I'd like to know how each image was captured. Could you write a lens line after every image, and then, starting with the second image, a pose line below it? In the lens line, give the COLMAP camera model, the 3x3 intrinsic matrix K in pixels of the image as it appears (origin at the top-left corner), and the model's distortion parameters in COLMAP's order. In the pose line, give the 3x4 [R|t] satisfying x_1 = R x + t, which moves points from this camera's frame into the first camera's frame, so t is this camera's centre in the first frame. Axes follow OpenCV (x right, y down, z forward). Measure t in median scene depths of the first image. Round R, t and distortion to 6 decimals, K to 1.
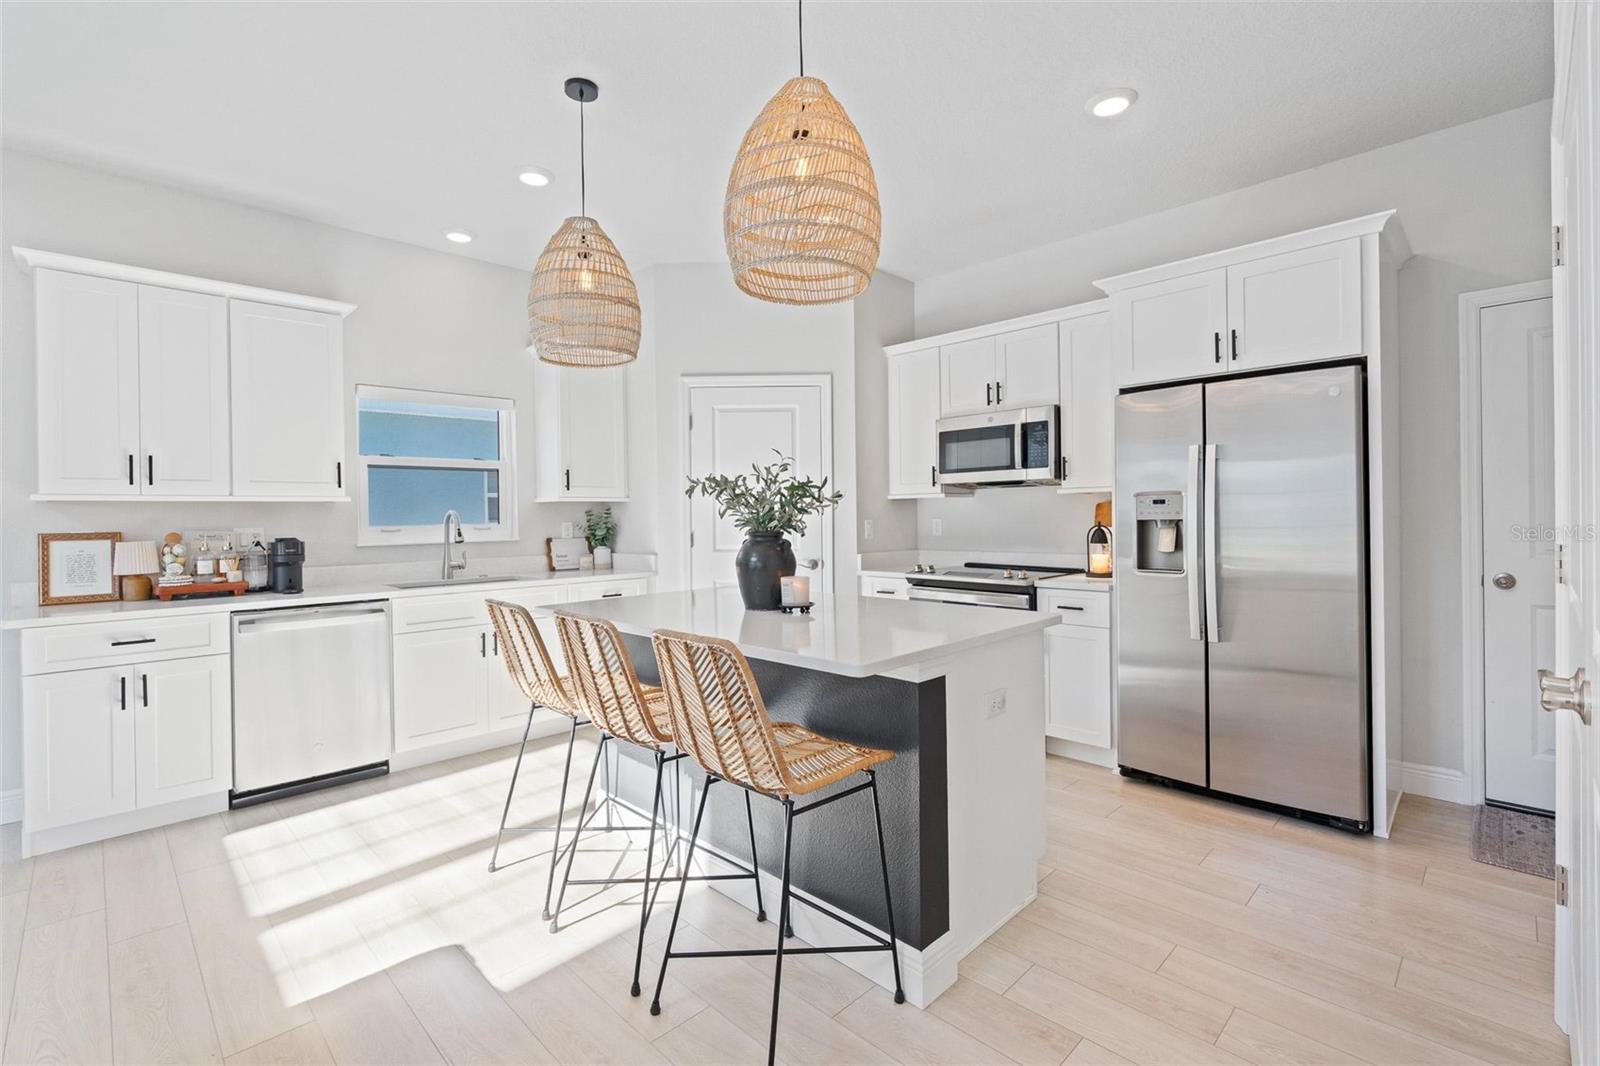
lens RADIAL K [[718.6, 0, 790.7], [0, 718.6, 529.2], [0, 0, 1]] dist [-0.001981, 0.000475]
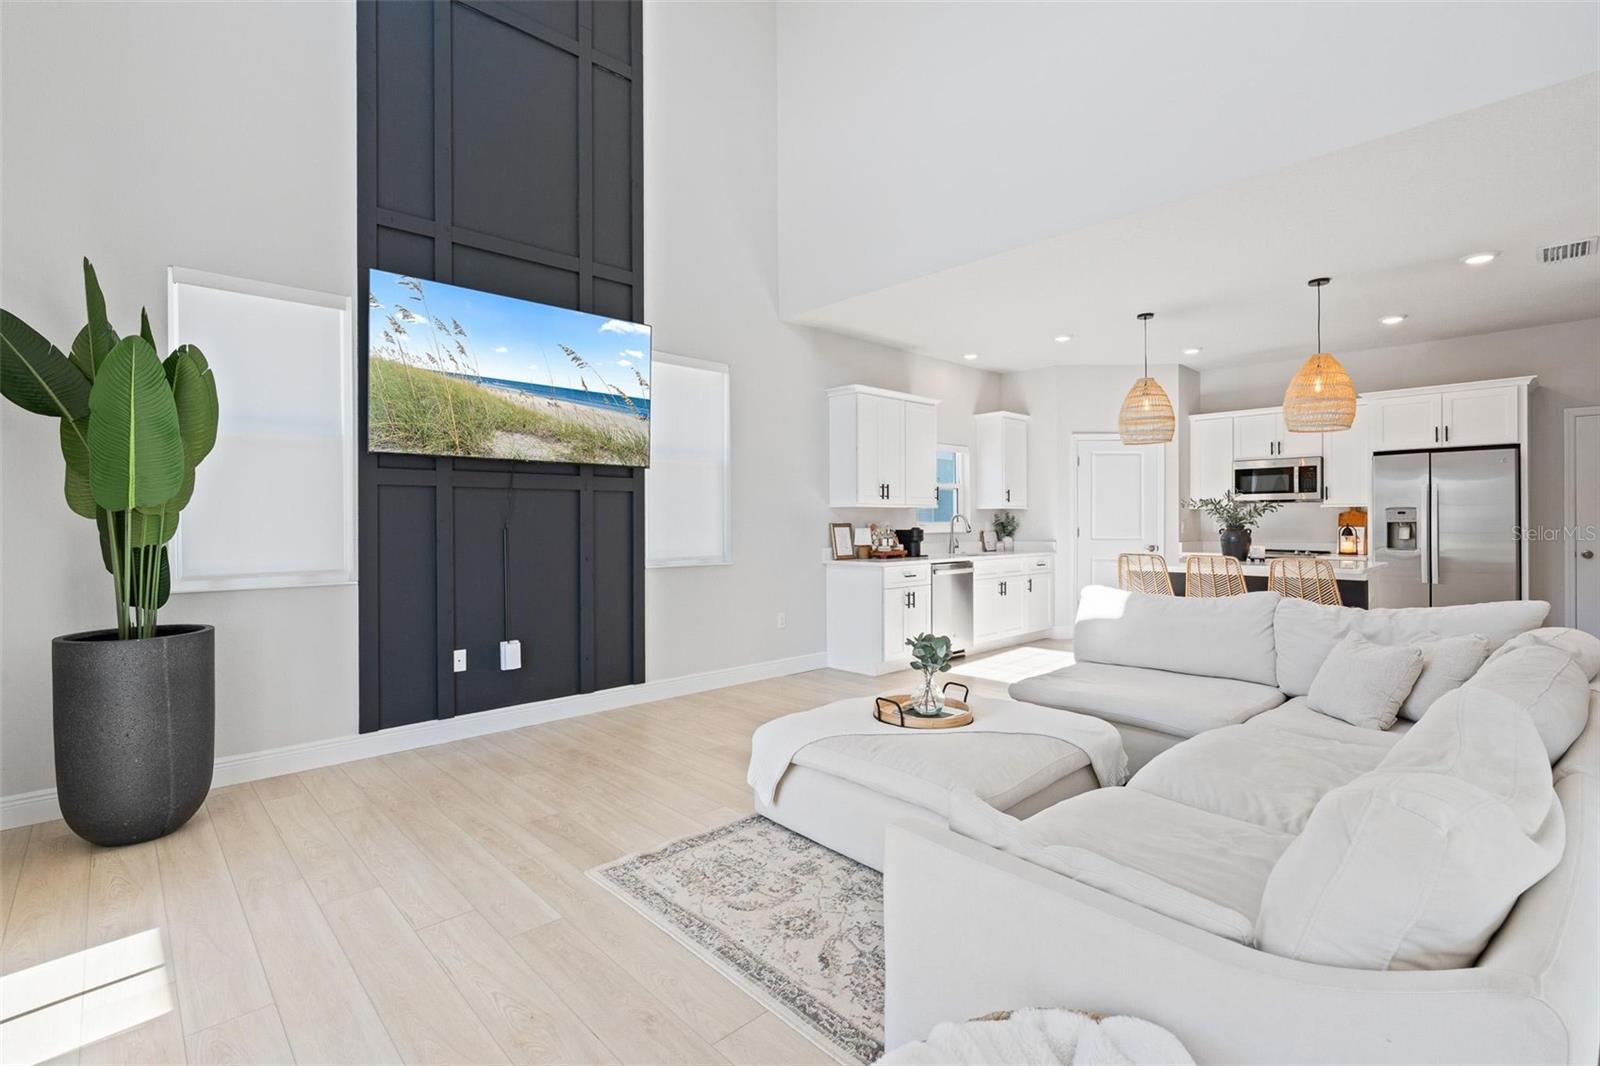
lens RADIAL K [[739.0, 0, 800.0], [0, 739.0, 533.0], [0, 0, 1]] dist [0.000494, 0.000618]
pose [[0.999754, 0.009900, -0.019844, -0.919003], [-0.009913, 0.999951, -0.000572, 0.028359], [0.019837, 0.000769, 0.999803, -0.877160]]
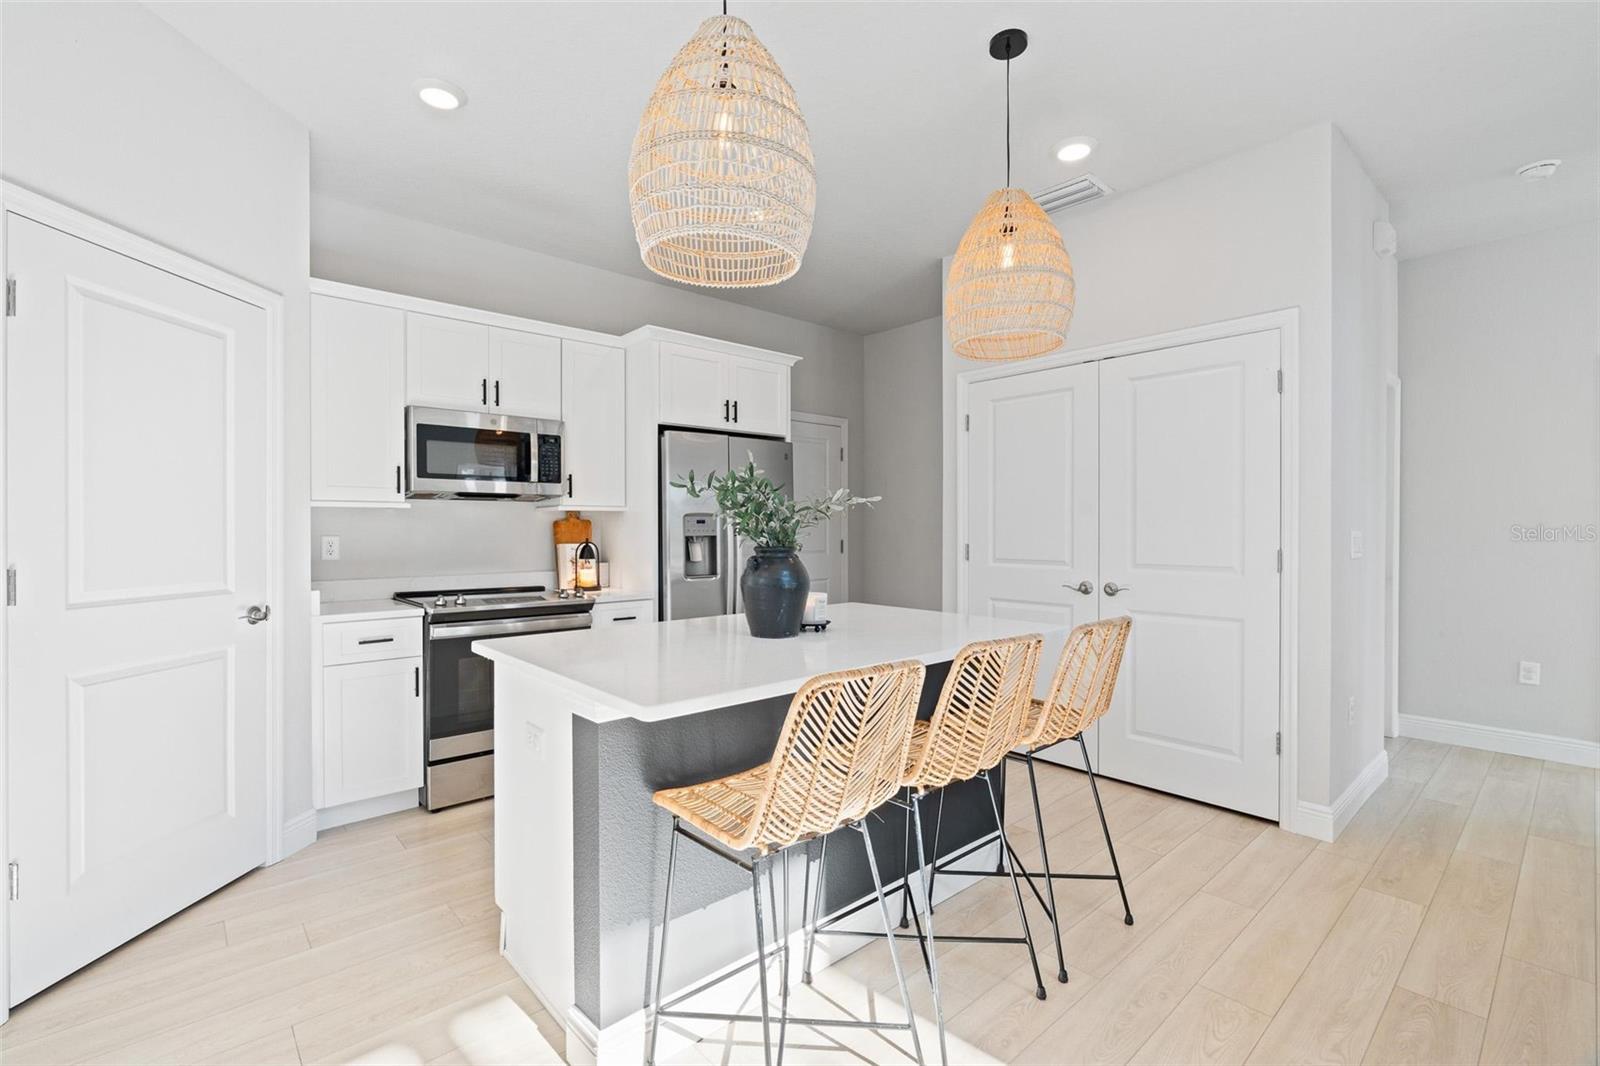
lens RADIAL K [[718.6, 0, 790.7], [0, 718.6, 529.2], [0, 0, 1]] dist [-0.001981, 0.000475]
pose [[0.042337, 0.010070, 0.999053, -0.652156], [0.017355, 0.999791, -0.010813, -0.007800], [-0.998953, 0.017796, 0.042153, 0.690071]]
